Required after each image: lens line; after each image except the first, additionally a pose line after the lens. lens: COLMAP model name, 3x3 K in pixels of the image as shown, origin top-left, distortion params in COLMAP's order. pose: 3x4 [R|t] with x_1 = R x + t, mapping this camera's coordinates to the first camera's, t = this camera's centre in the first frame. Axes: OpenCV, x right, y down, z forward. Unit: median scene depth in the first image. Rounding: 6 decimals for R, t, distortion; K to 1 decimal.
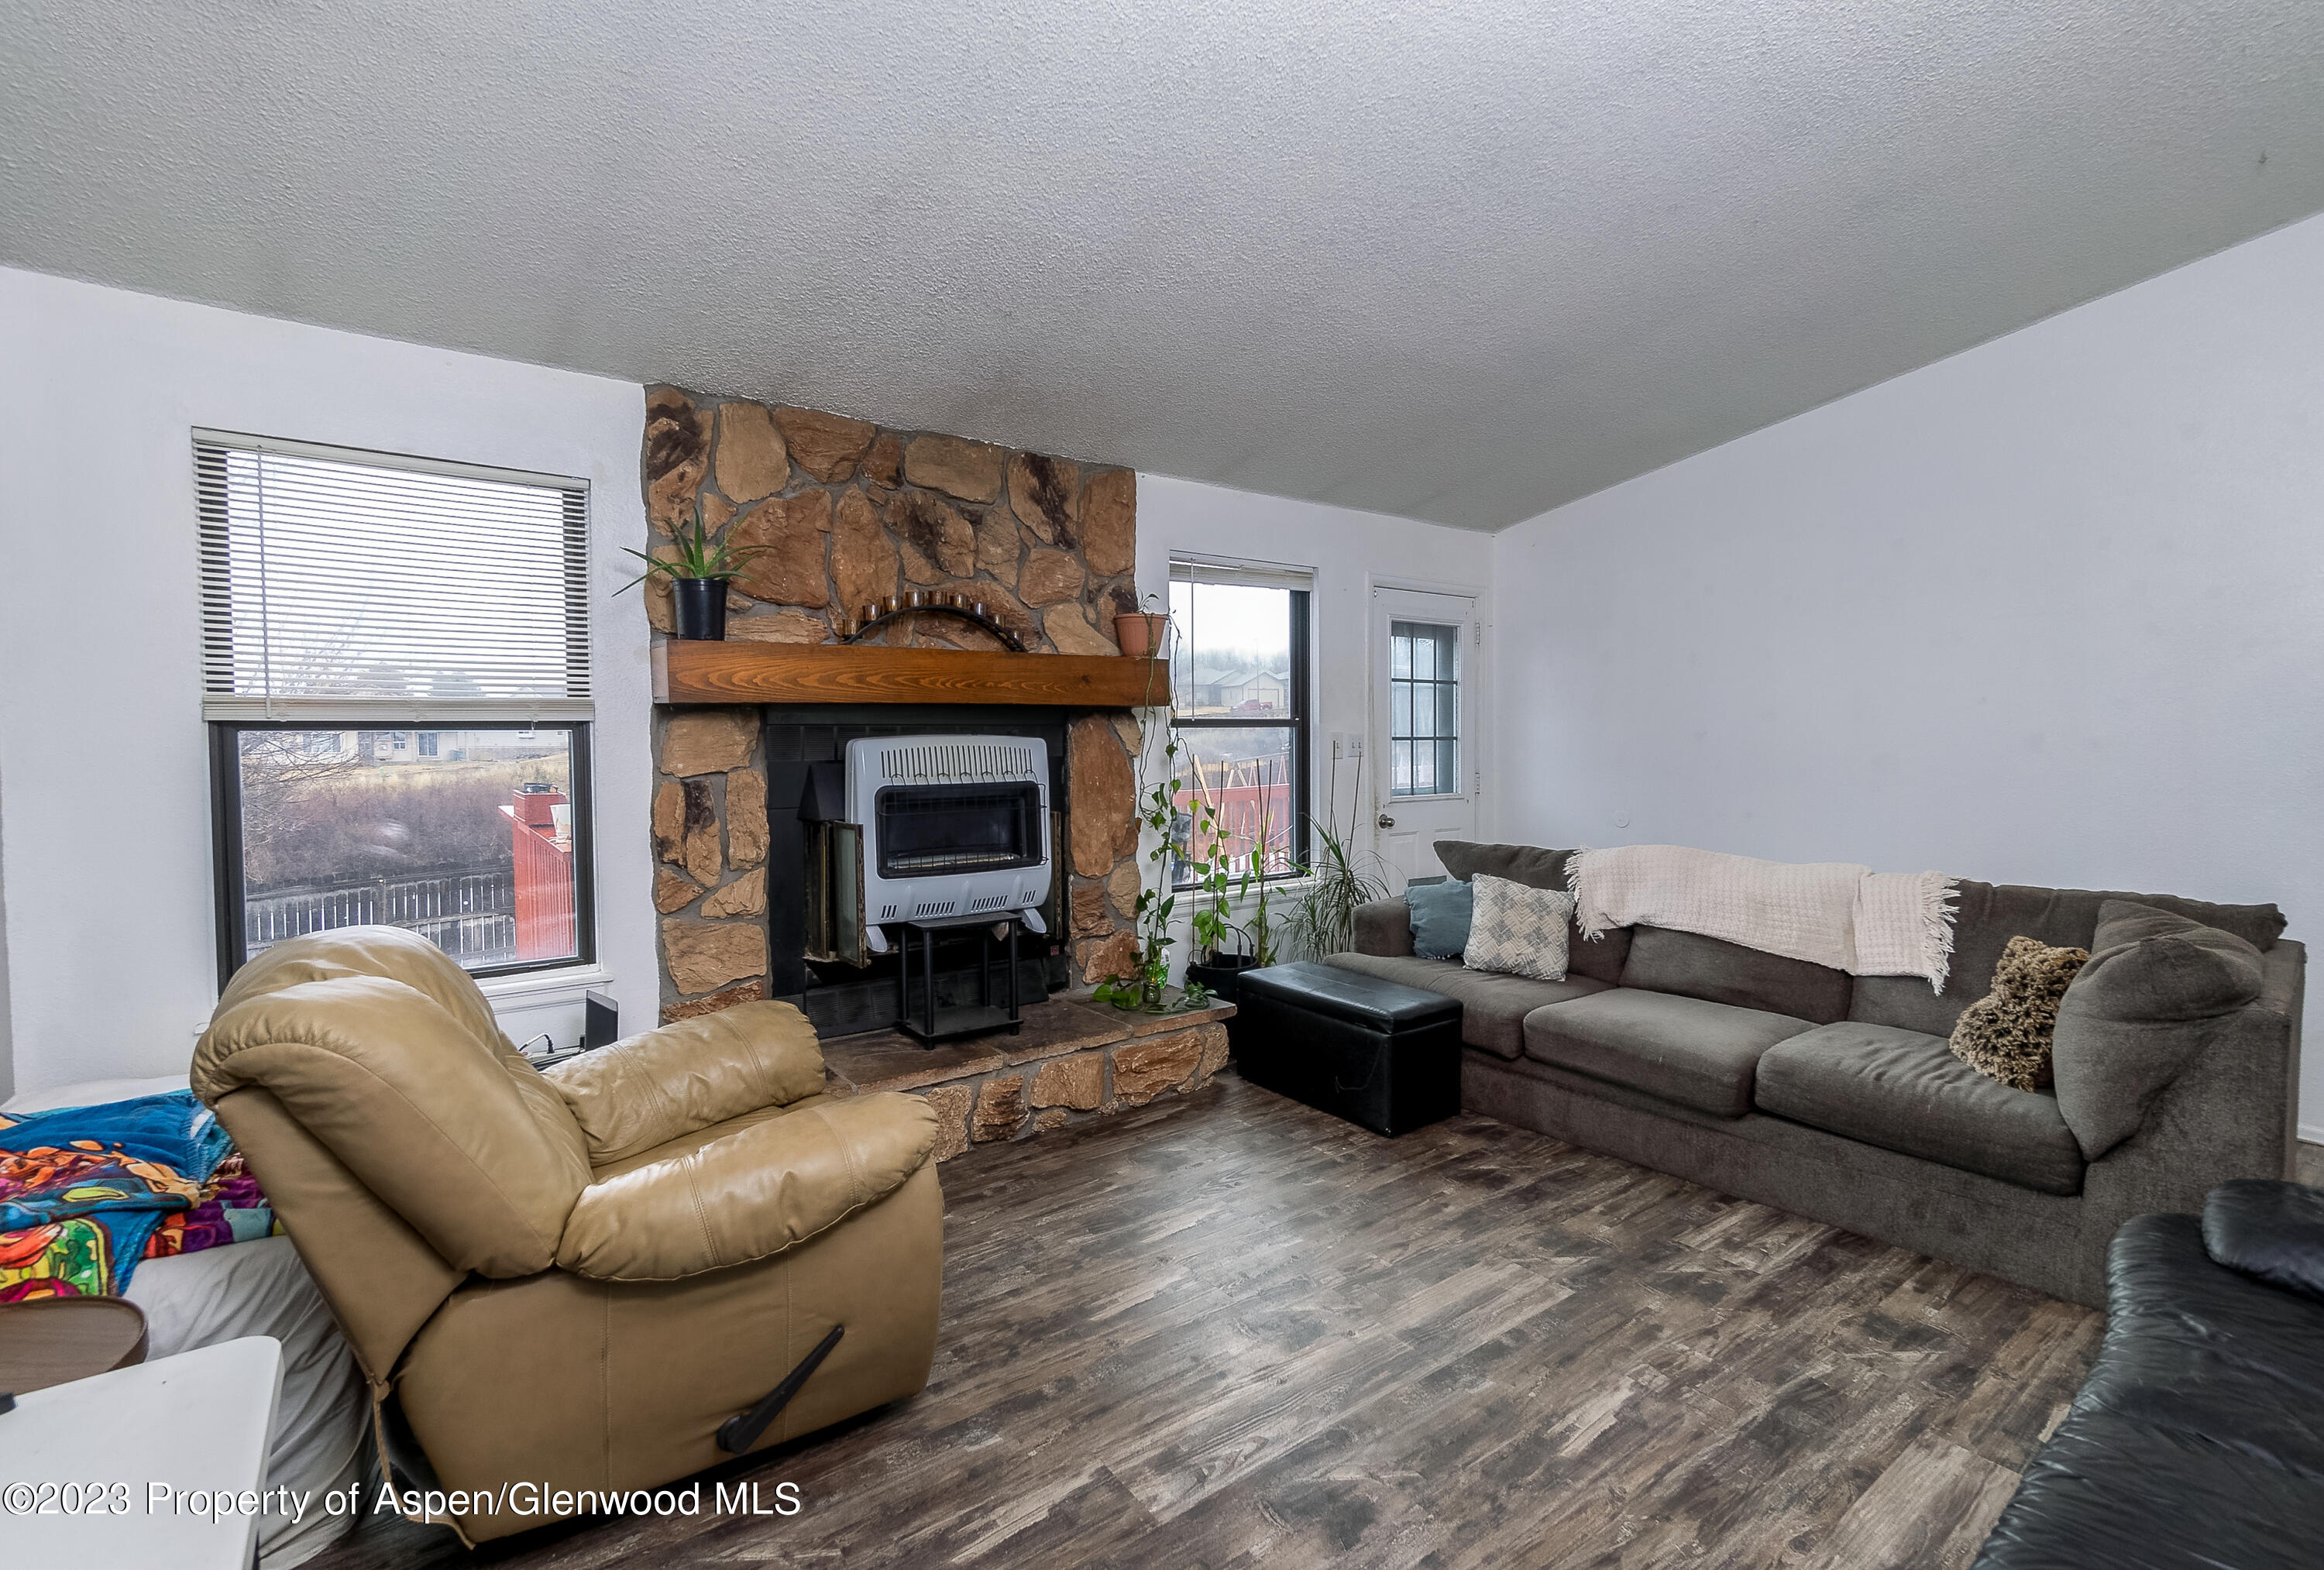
lens RADIAL K [[1017.4, 0, 1160.7], [0, 1017.4, 768.7], [0, 0, 1]] dist [-0.000887, -0.004795]
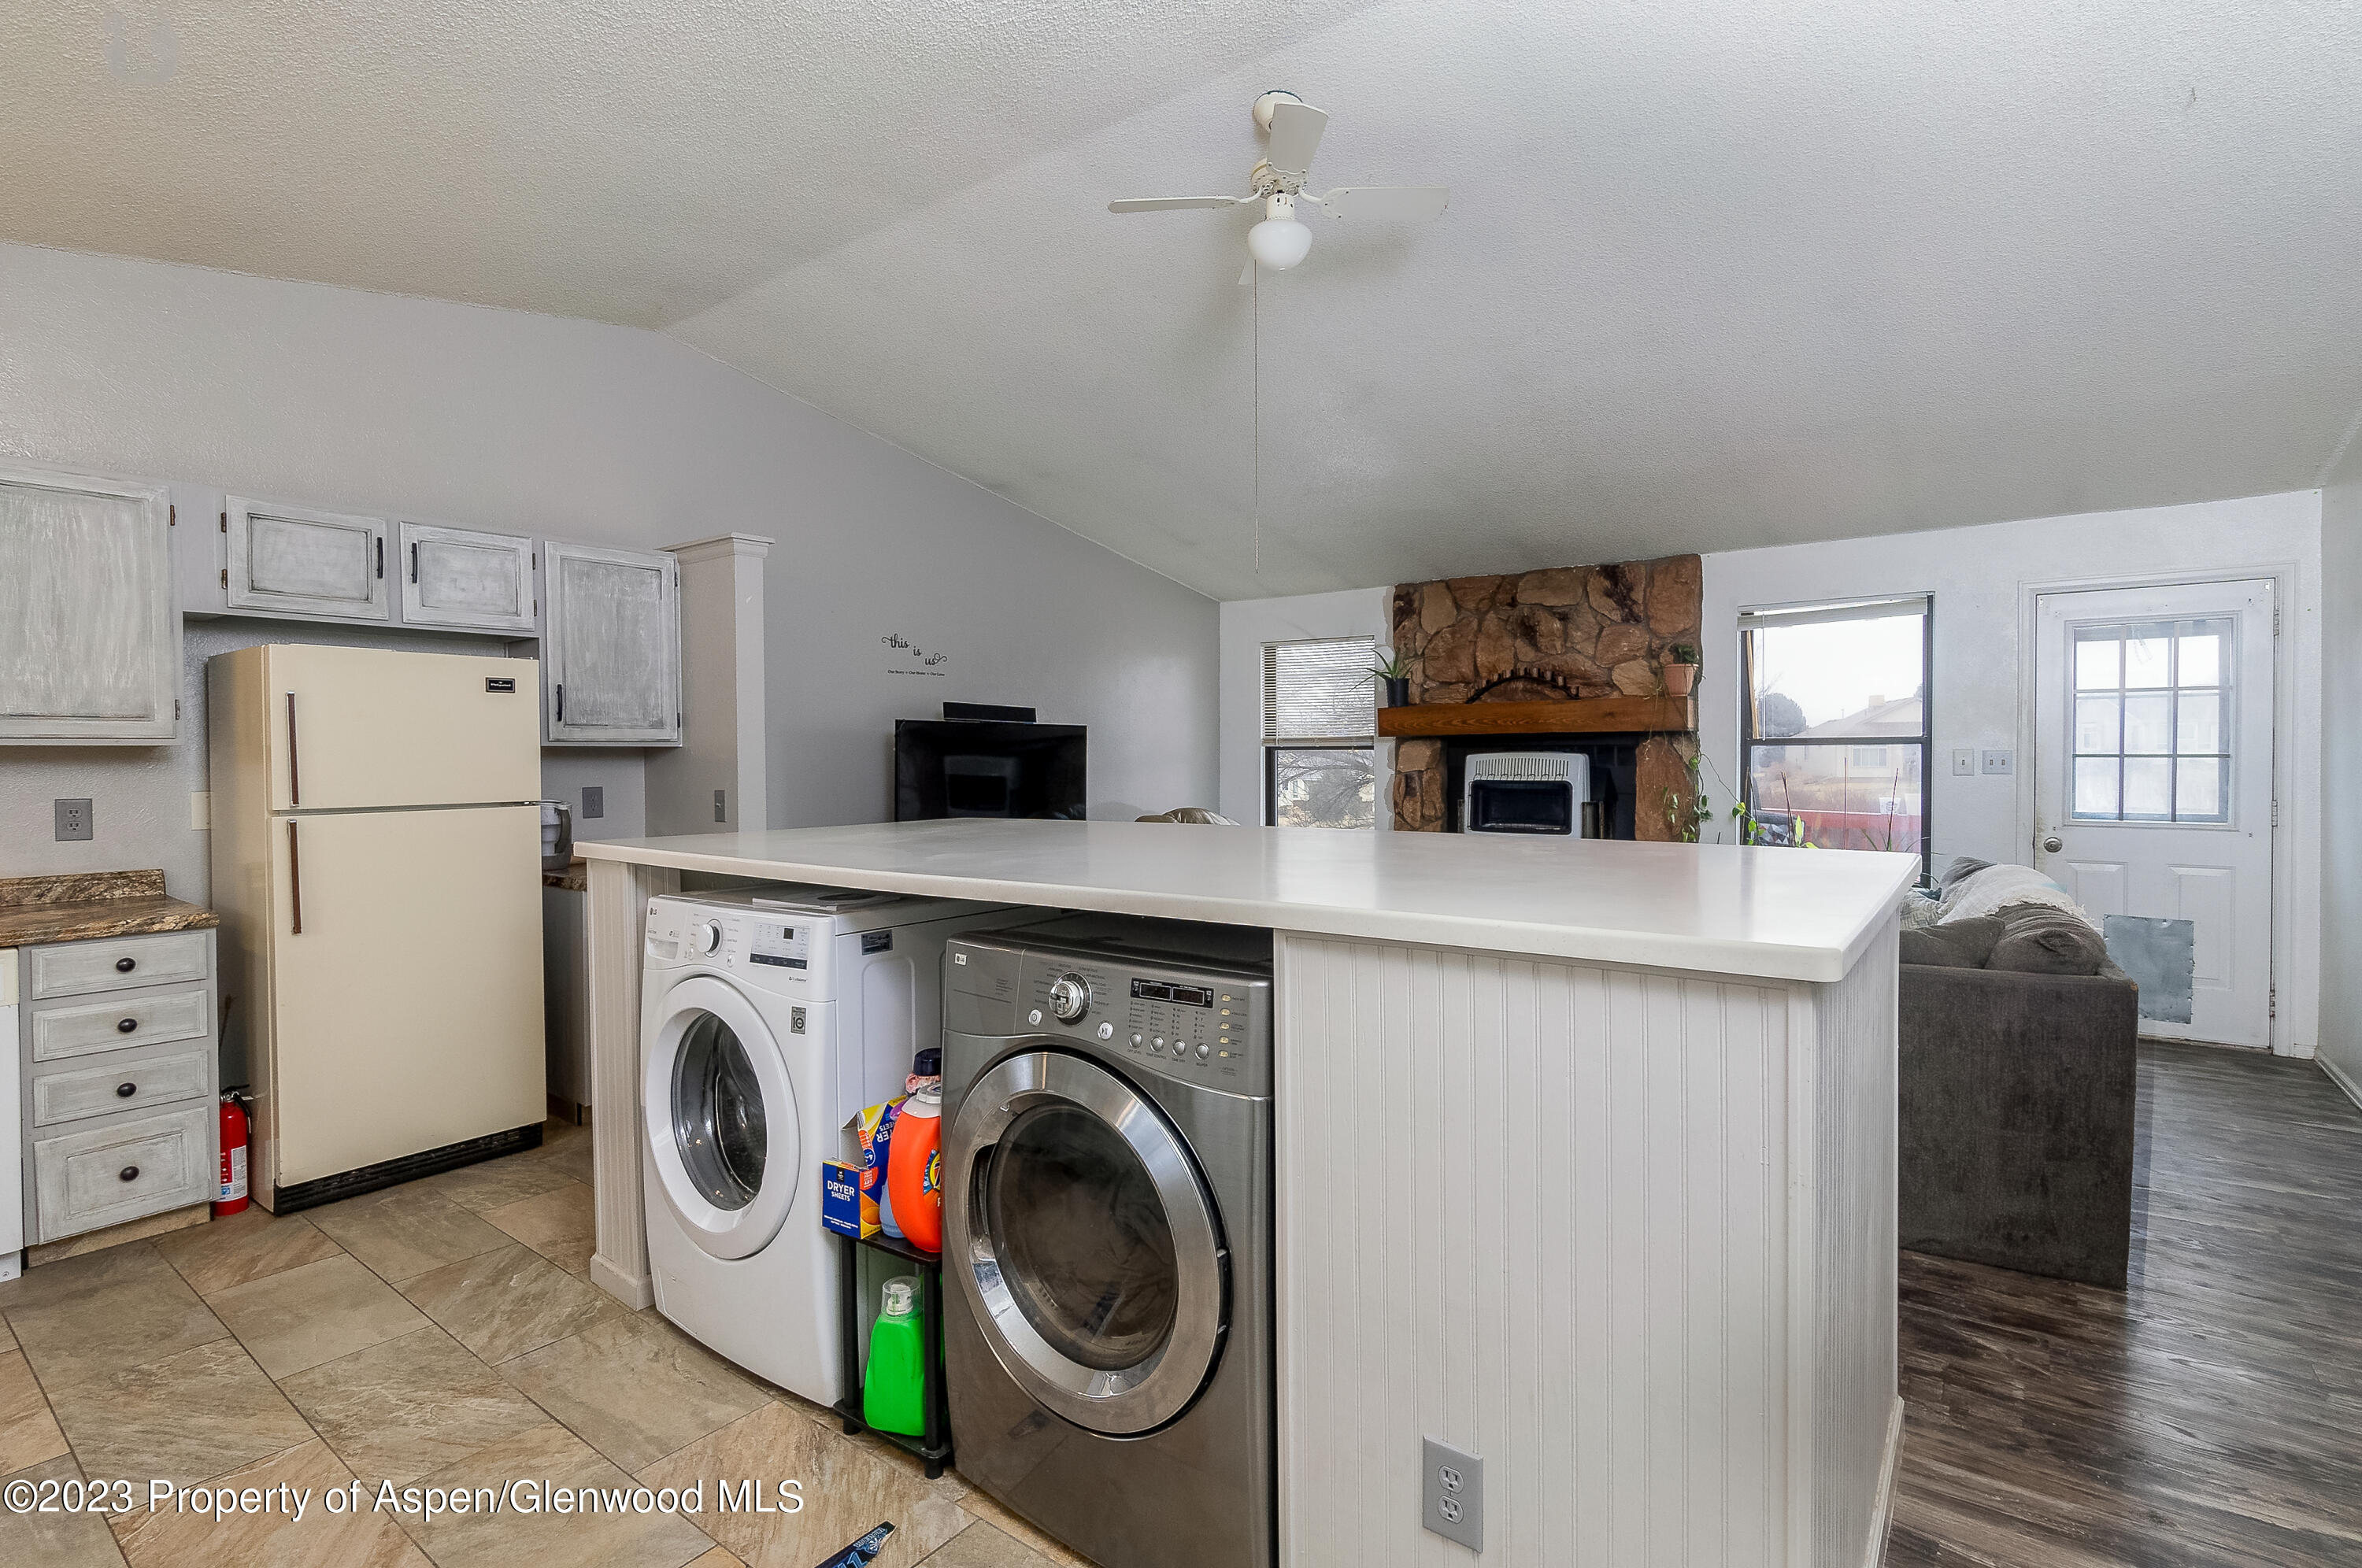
lens RADIAL K [[1105.6, 0, 1178.0], [0, 1105.6, 775.6], [0, 0, 1]] dist [-0.001191, -0.000190]
pose [[0.289636, 0.021502, -0.956895, 1.428906], [-0.030476, 0.999448, 0.013234, -0.001096], [0.956652, 0.025329, 0.290132, -0.082275]]
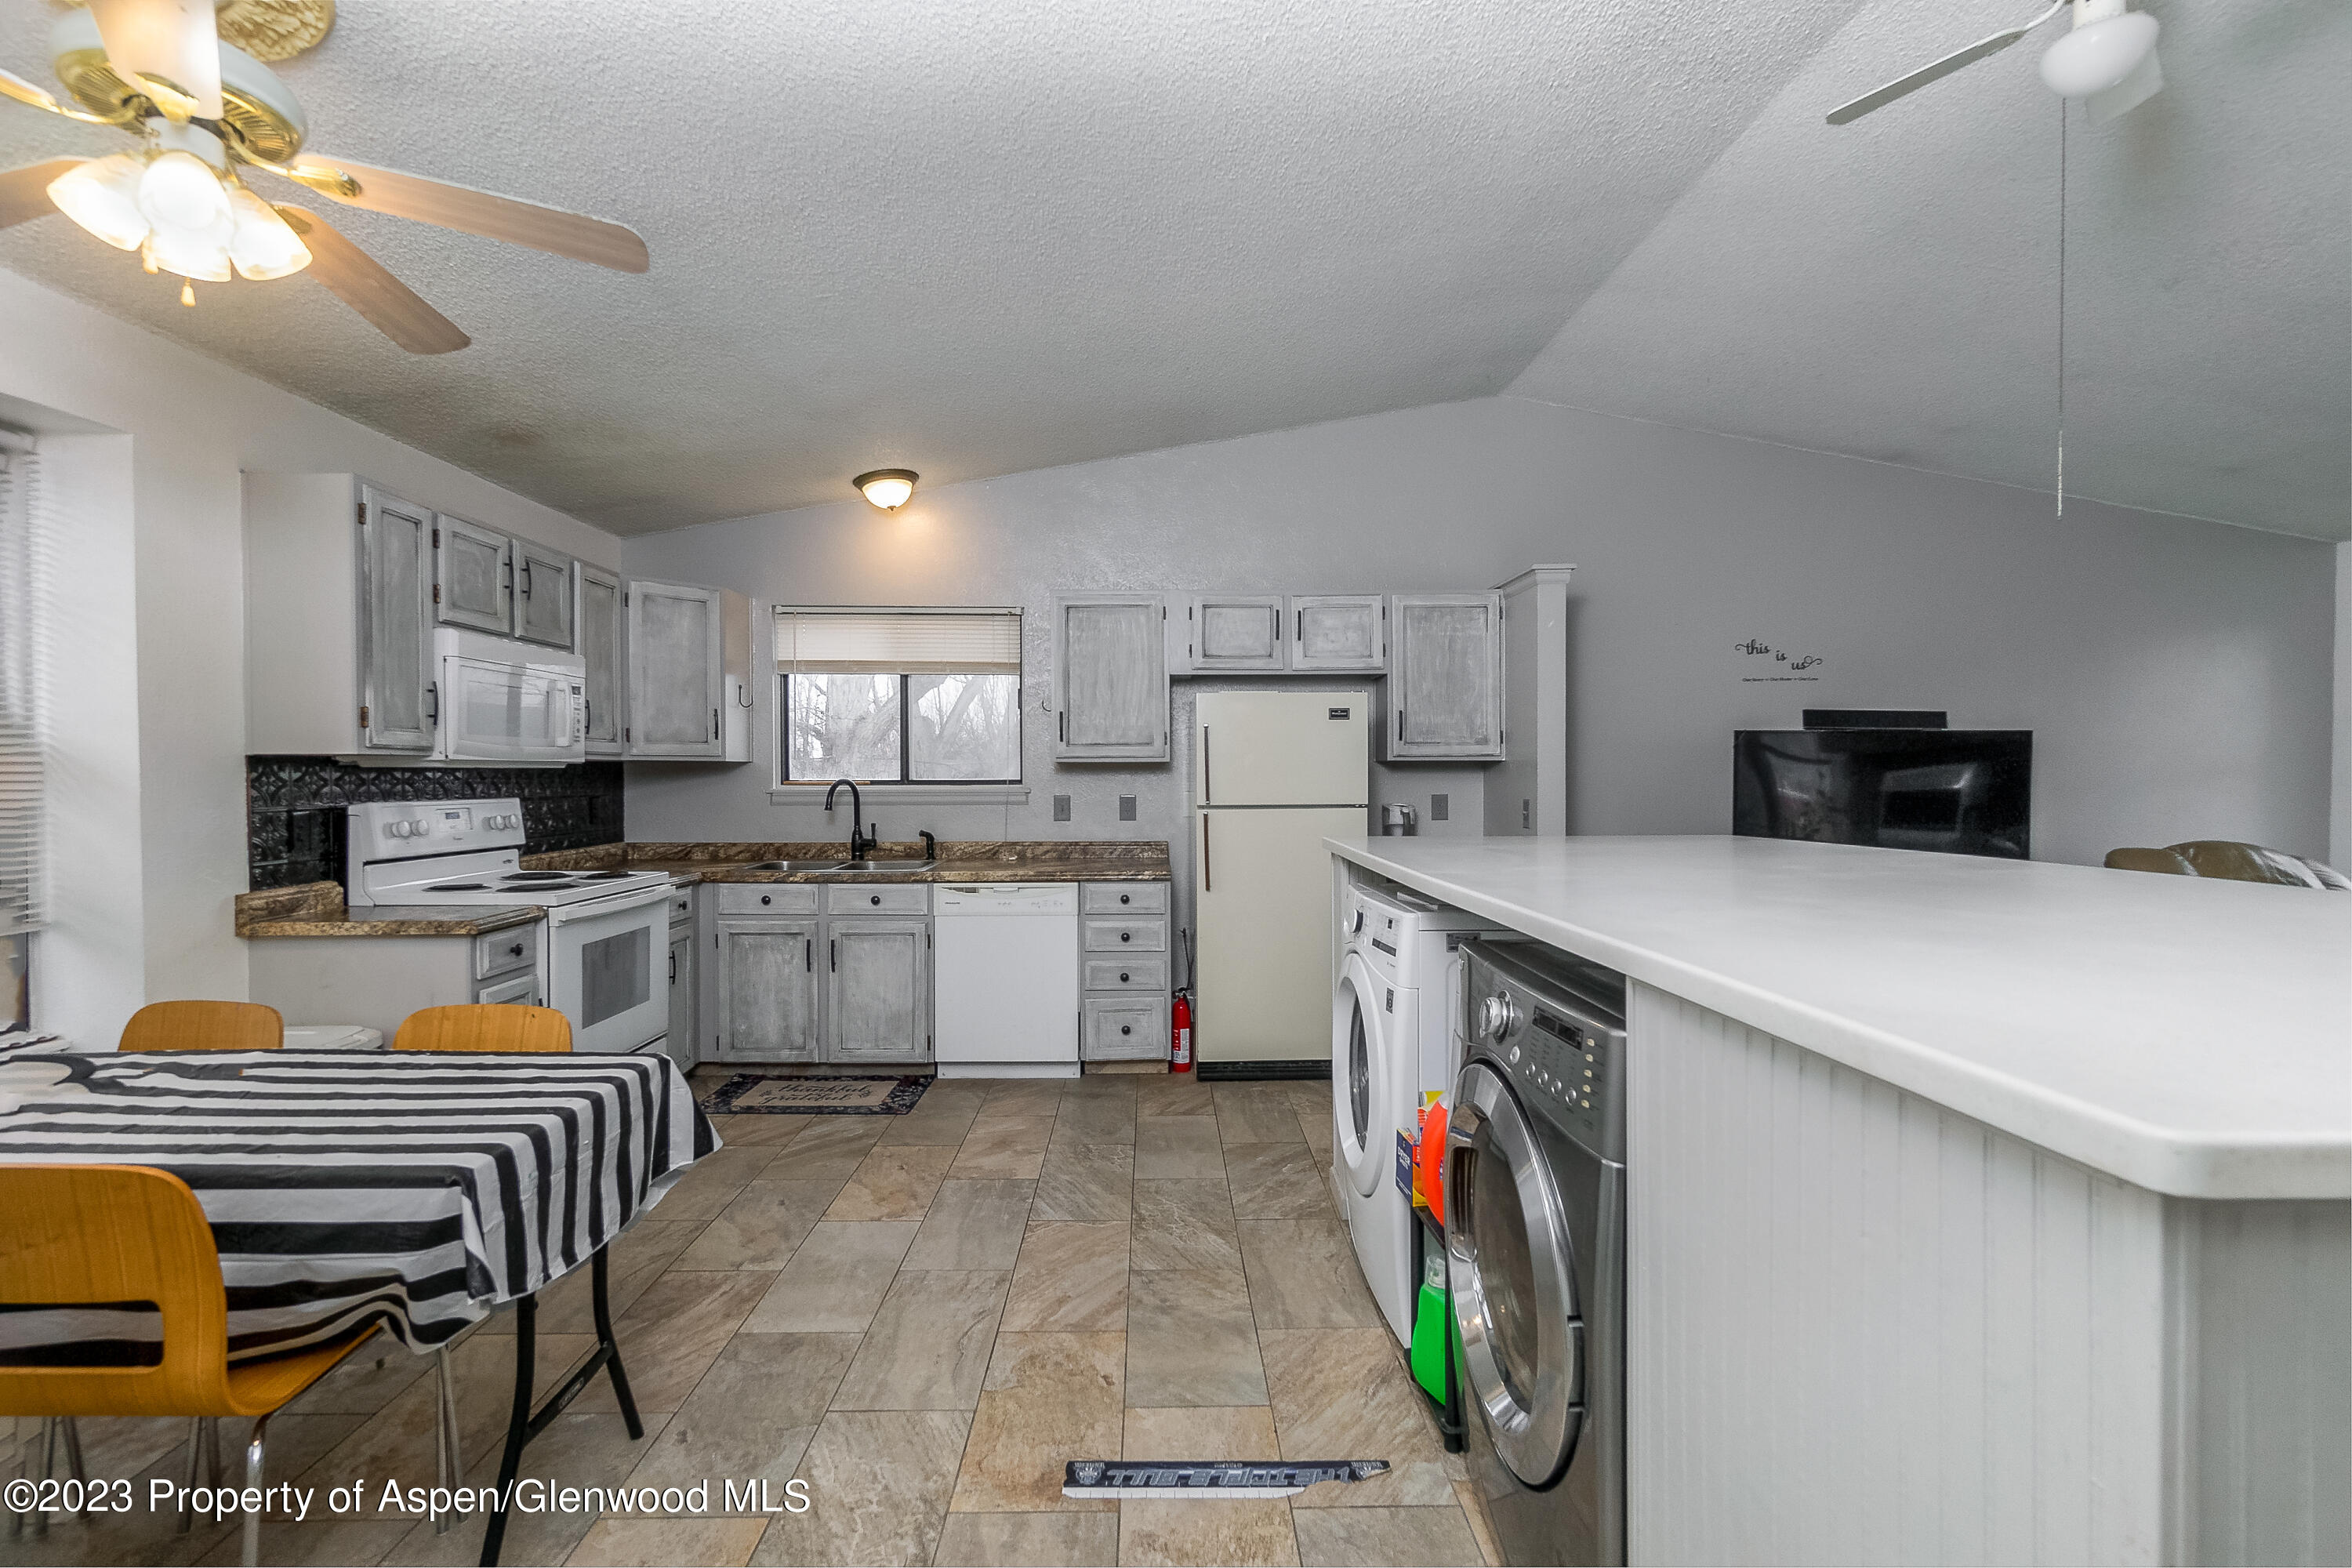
lens RADIAL K [[1039.5, 0, 1176.0], [0, 1039.5, 784.0], [0, 0, 1]] dist [-0.001384, 0.000423]
pose [[-0.566910, 0.017371, -0.823597, 1.400288], [-0.022833, 0.999062, 0.036788, -0.009296], [0.823463, 0.039661, -0.565982, 0.157420]]
